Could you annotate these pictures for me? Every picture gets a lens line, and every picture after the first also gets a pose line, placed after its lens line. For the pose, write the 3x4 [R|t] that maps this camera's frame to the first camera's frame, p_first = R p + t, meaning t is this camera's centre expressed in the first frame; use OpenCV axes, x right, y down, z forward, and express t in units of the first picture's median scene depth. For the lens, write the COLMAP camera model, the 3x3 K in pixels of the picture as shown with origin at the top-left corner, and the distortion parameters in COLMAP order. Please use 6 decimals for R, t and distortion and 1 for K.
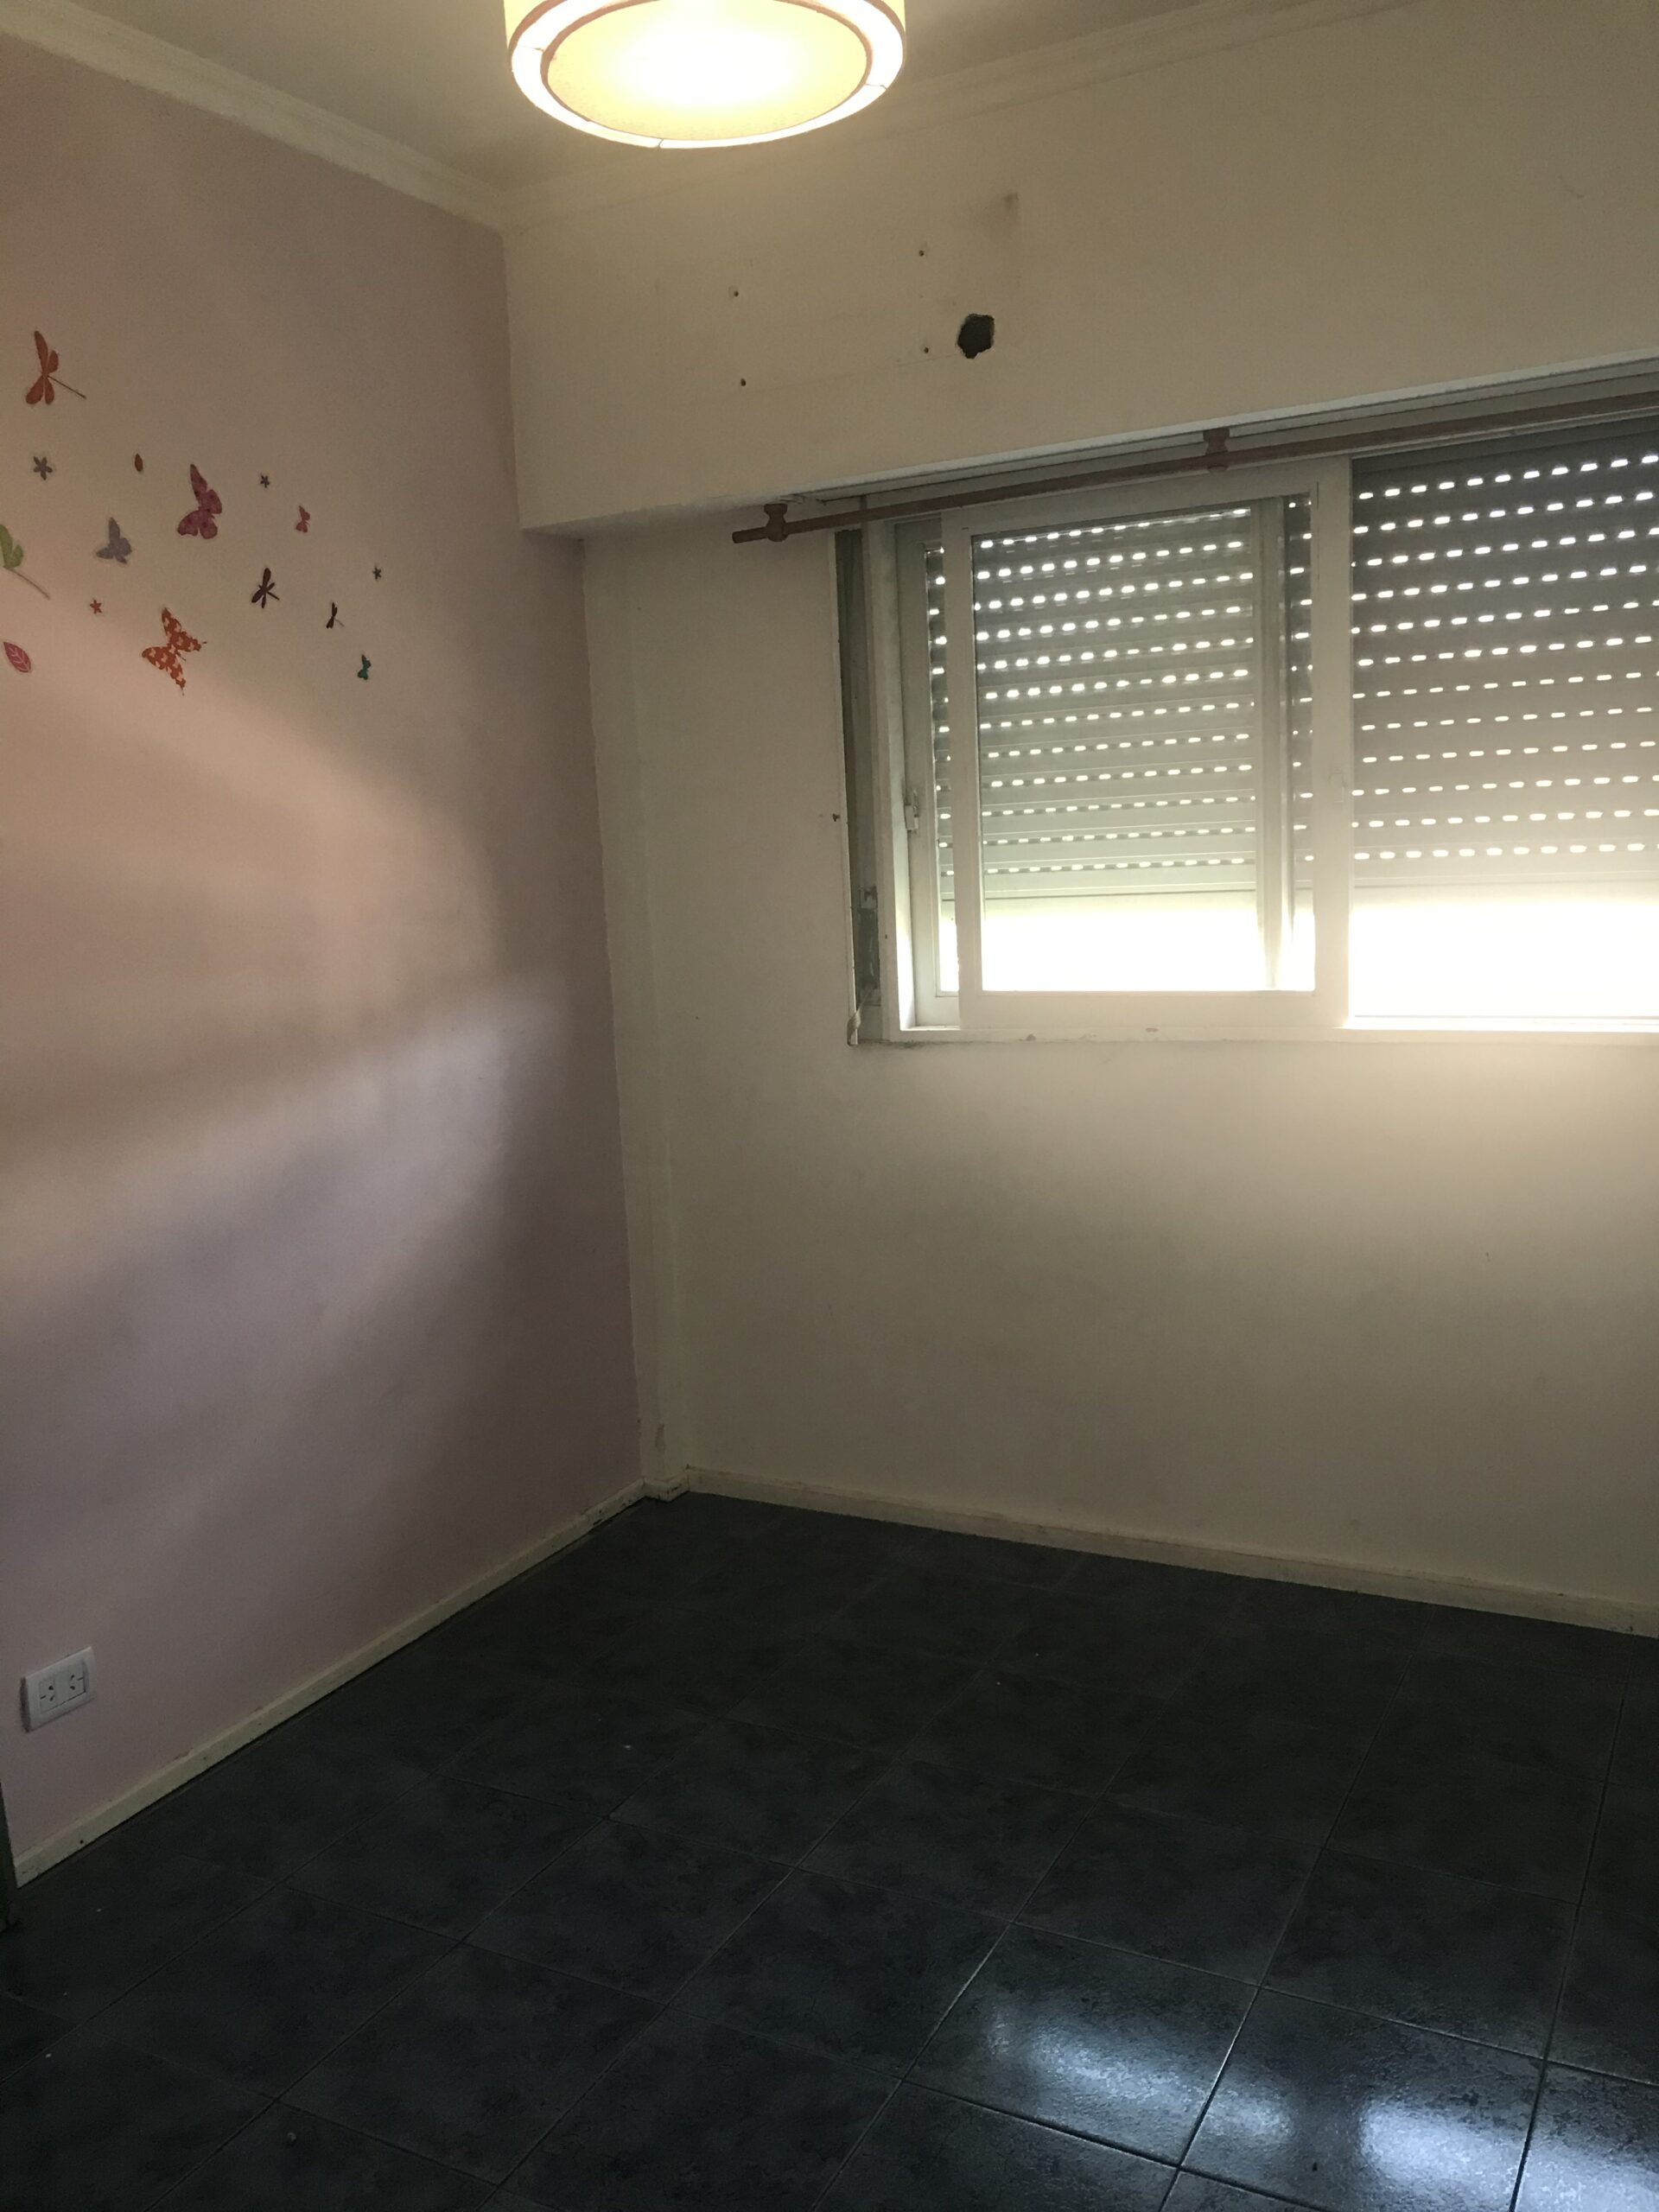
lens RADIAL K [[1786.0, 0, 818.3], [0, 1786.0, 1105.7], [0, 0, 1]] dist [0.030984, -0.028470]
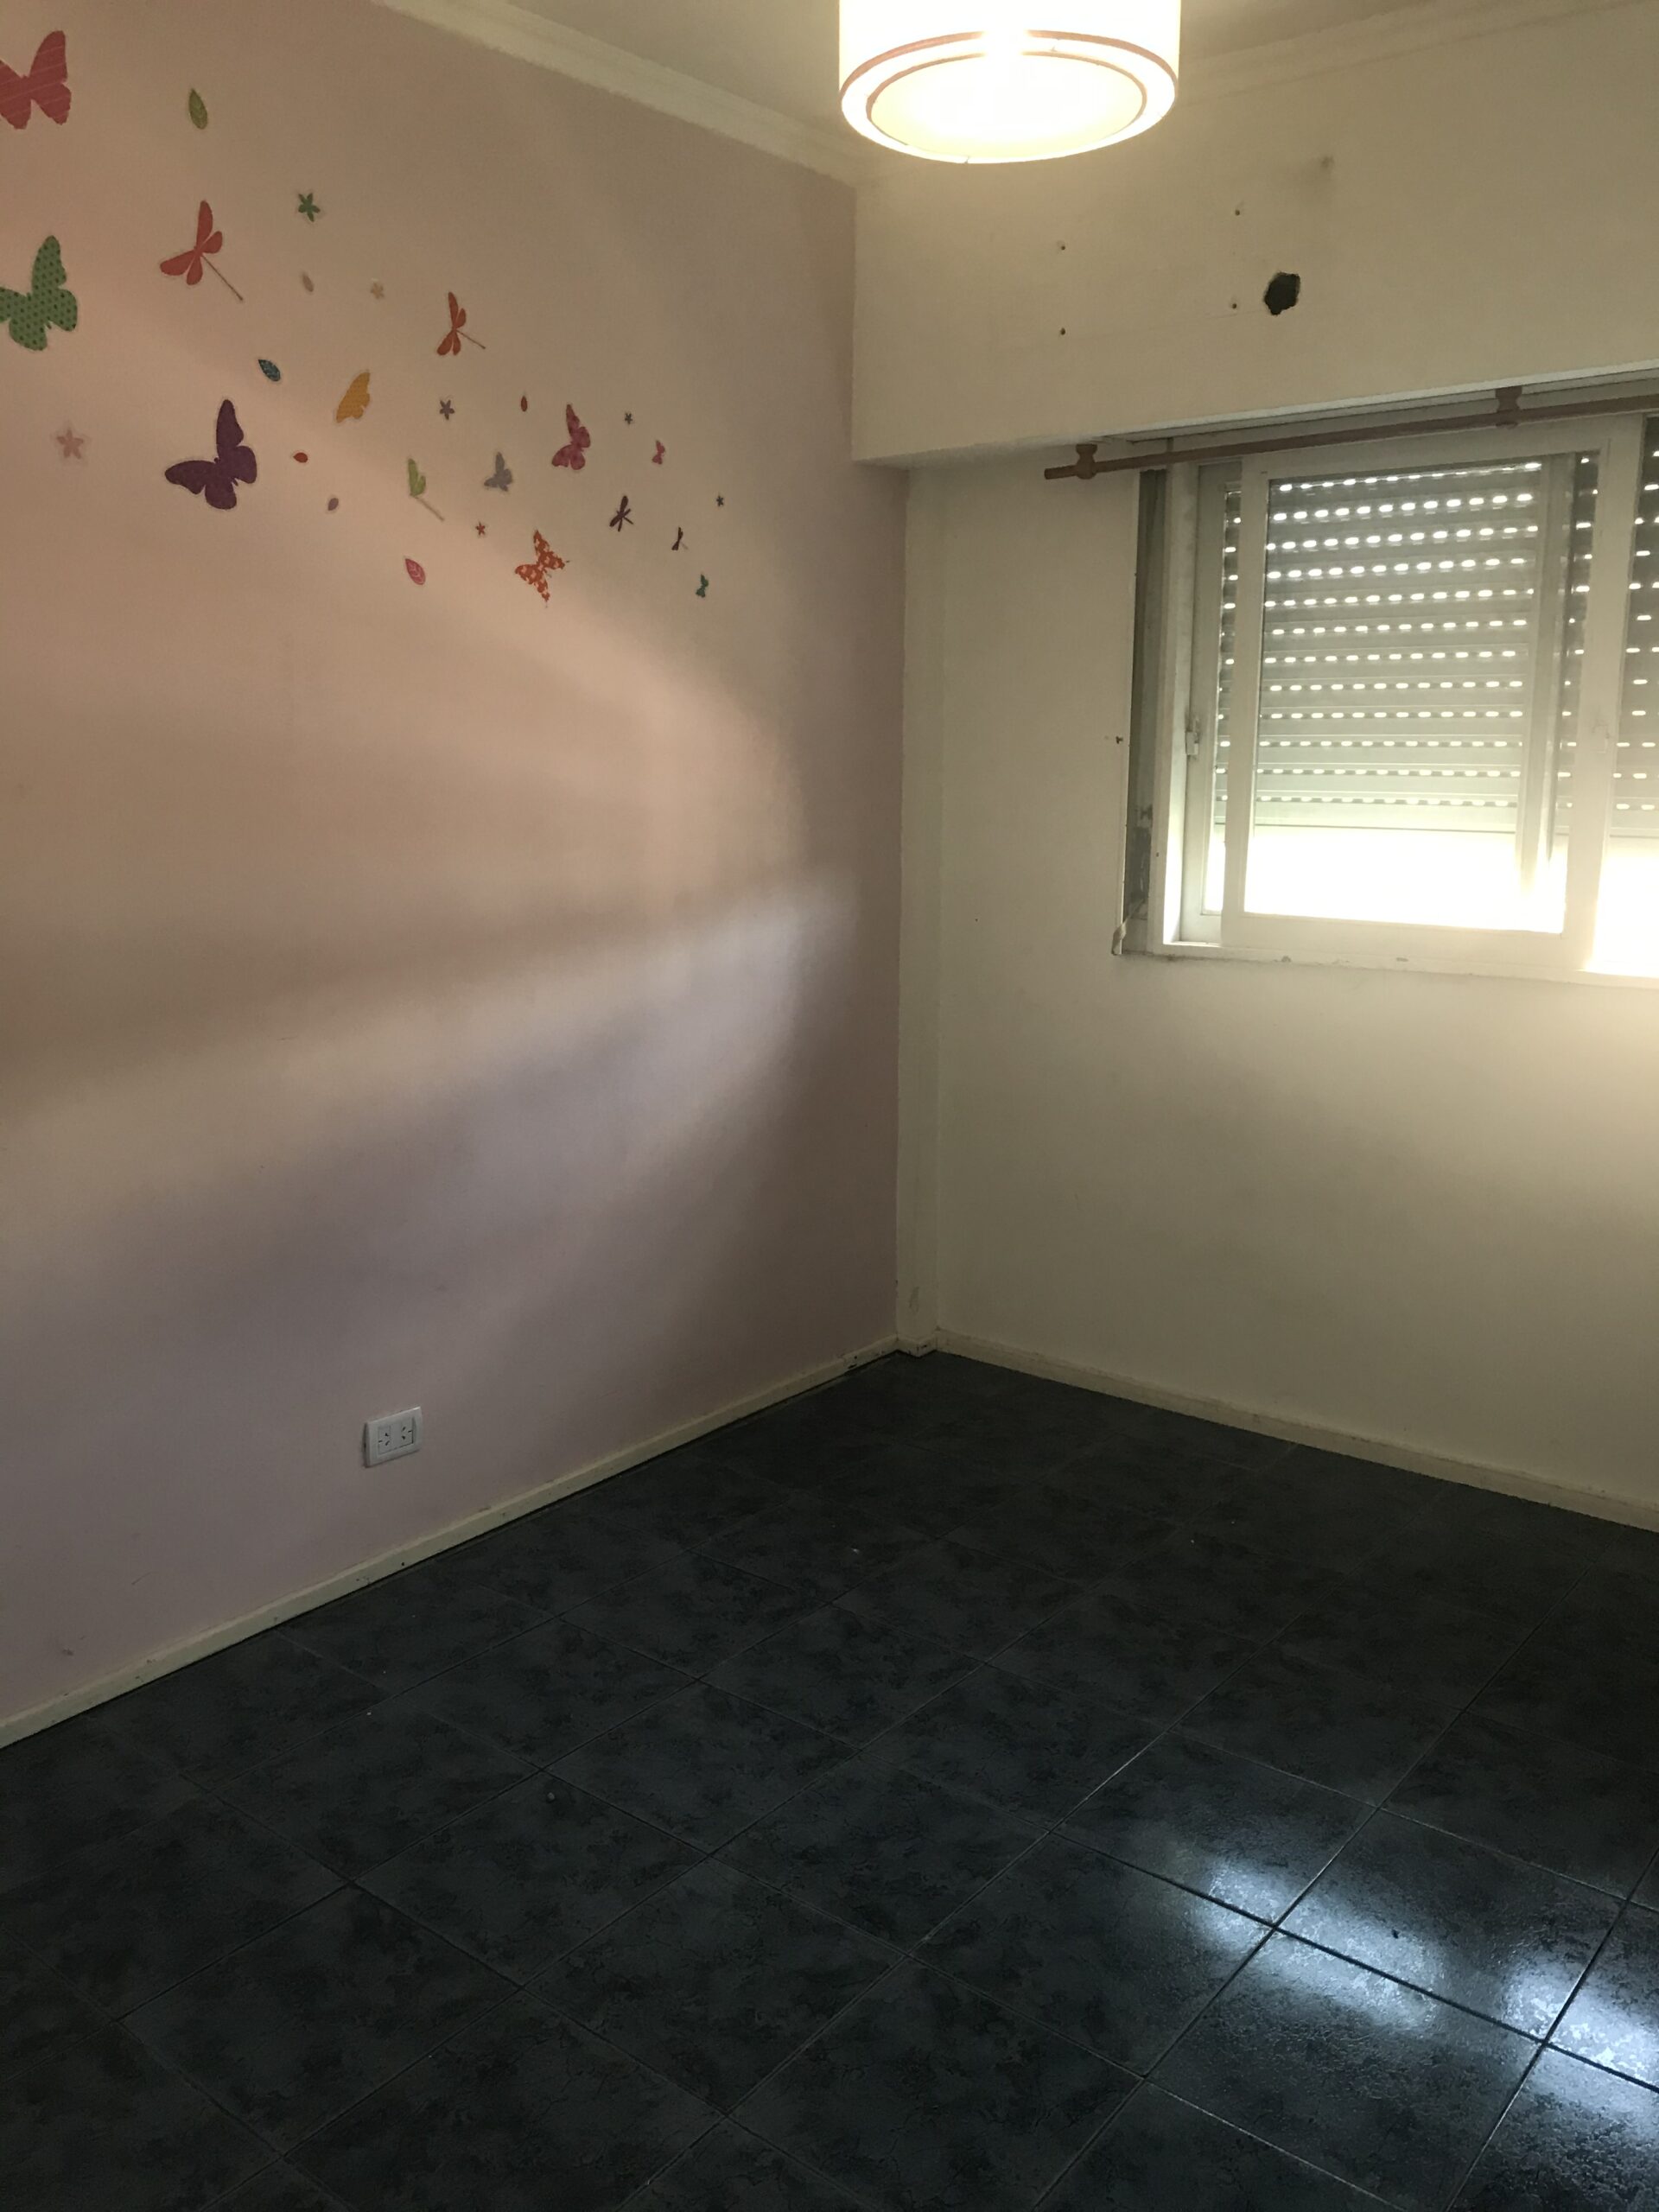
lens RADIAL K [[1786.0, 0, 831.8], [0, 1786.0, 1106.3], [0, 0, 1]] dist [0.030984, -0.028470]
pose [[0.982495, 0.087039, -0.164706, 0.042538], [-0.078219, 0.995170, 0.059309, 0.008266], [0.169072, -0.045388, 0.984558, -0.114962]]
